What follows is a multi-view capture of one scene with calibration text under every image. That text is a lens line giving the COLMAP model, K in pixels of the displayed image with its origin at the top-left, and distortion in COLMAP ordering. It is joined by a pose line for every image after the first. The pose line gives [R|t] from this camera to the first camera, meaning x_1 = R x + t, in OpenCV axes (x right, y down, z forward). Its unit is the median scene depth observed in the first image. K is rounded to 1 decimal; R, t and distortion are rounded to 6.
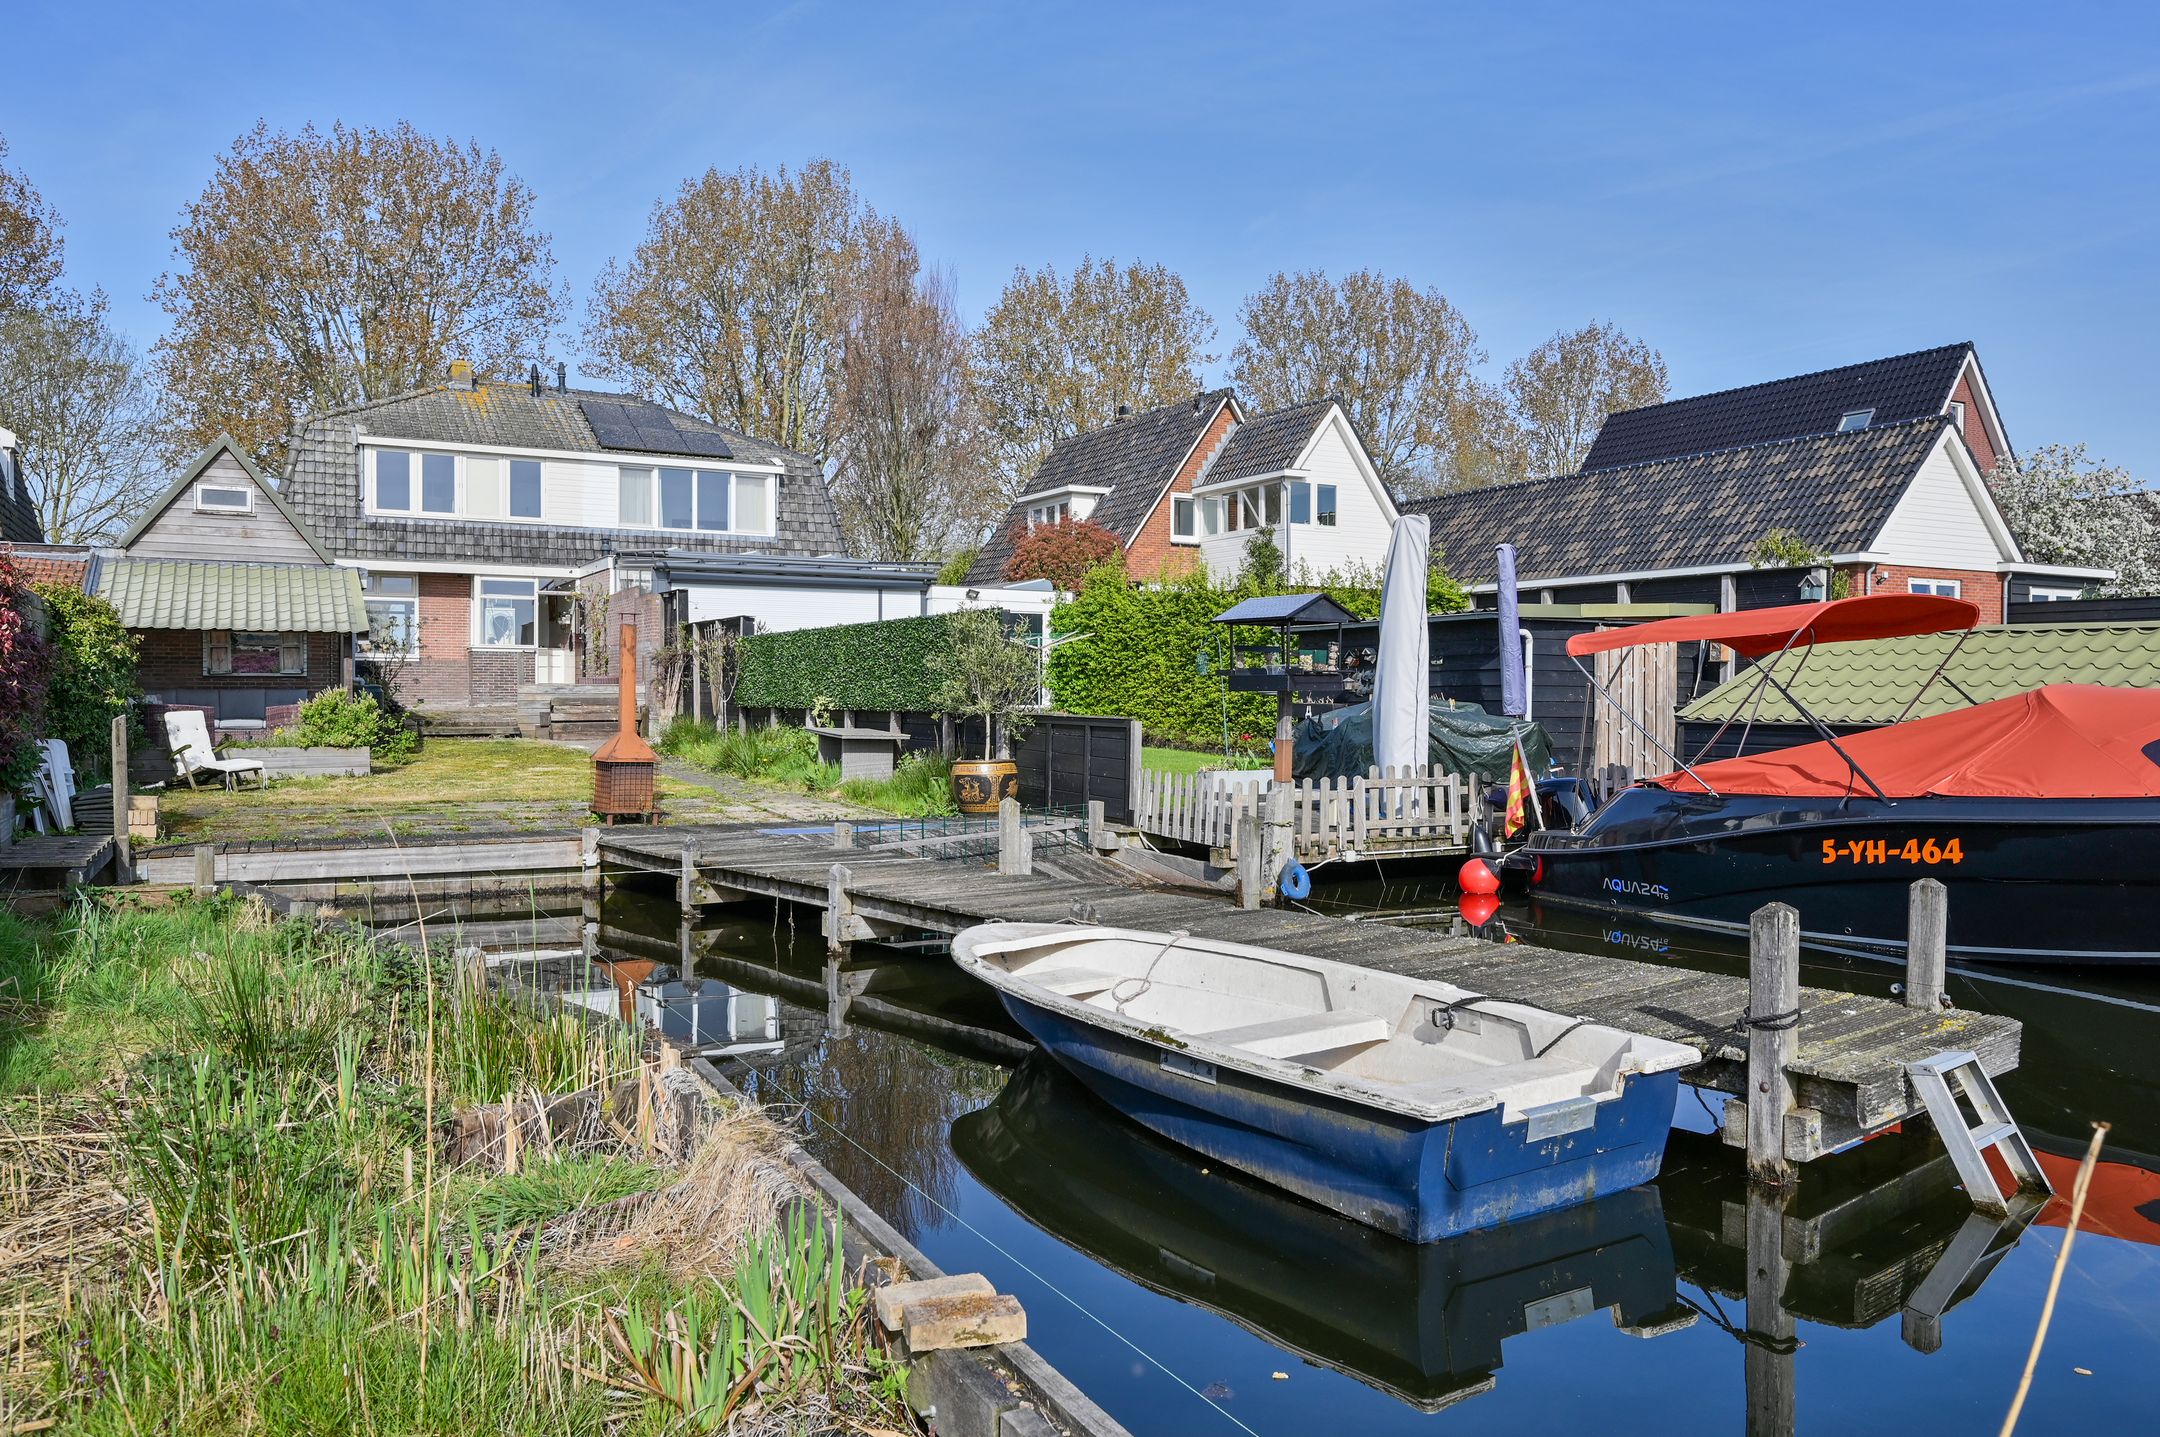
lens RADIAL K [[1587.5, 0, 1095.6], [0, 1587.5, 726.7], [0, 0, 1]] dist [-0.007362, -0.002374]
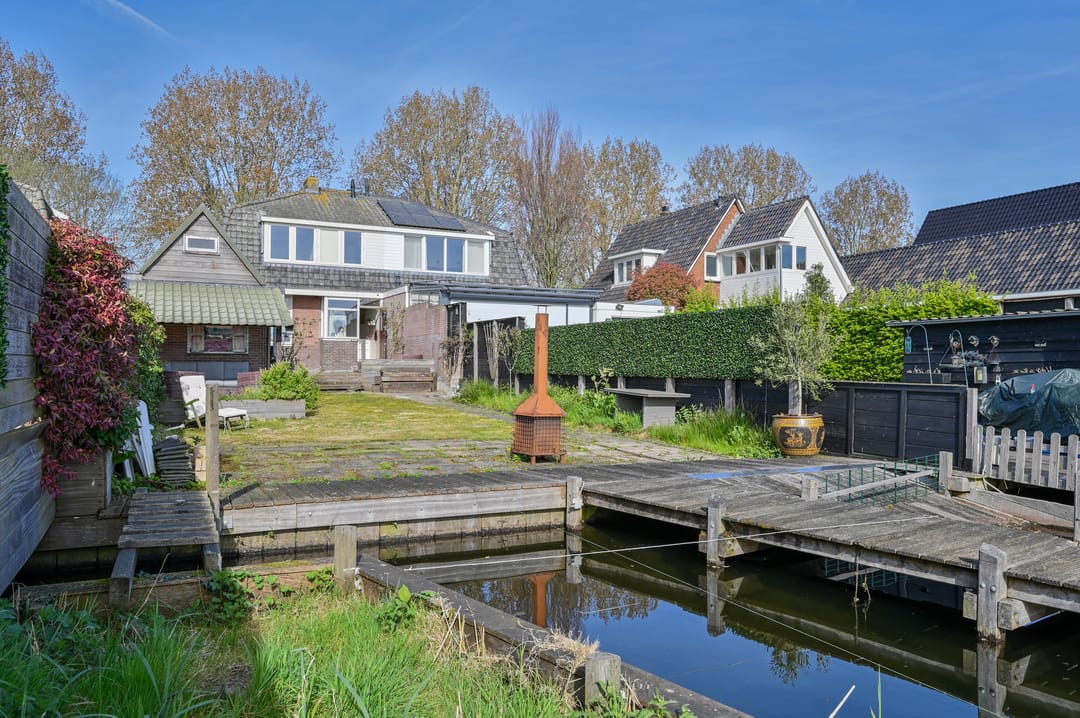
lens RADIAL K [[793.7, 0, 547.8], [0, 793.7, 363.1], [0, 0, 1]] dist [-0.007362, -0.002374]
pose [[0.999259, 0.002939, -0.038385, -0.113234], [-0.003866, 0.999702, -0.024120, -0.002719], [0.038302, 0.024251, 0.998972, 0.141487]]
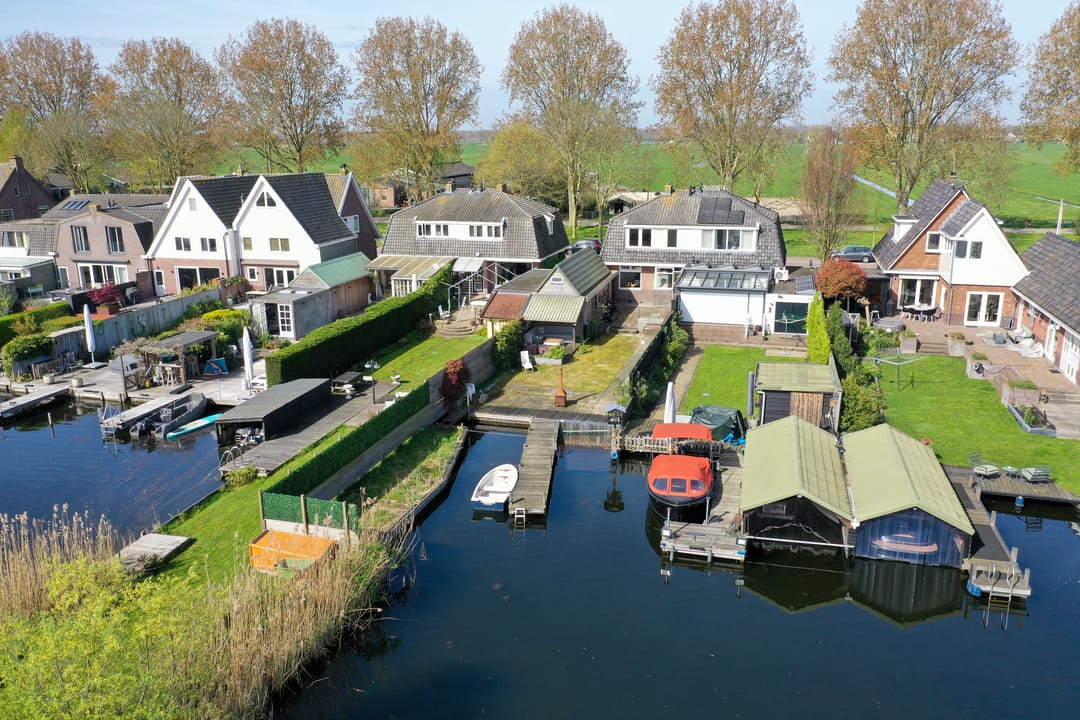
lens RADIAL K [[793.7, 0, 547.8], [0, 793.7, 364.1], [0, 0, 1]] dist [-0.007362, -0.002374]
pose [[0.728302, 0.167503, -0.664468, 0.561778], [-0.006493, 0.971308, 0.237736, -0.286563], [0.685225, -0.168830, 0.708494, -0.336816]]
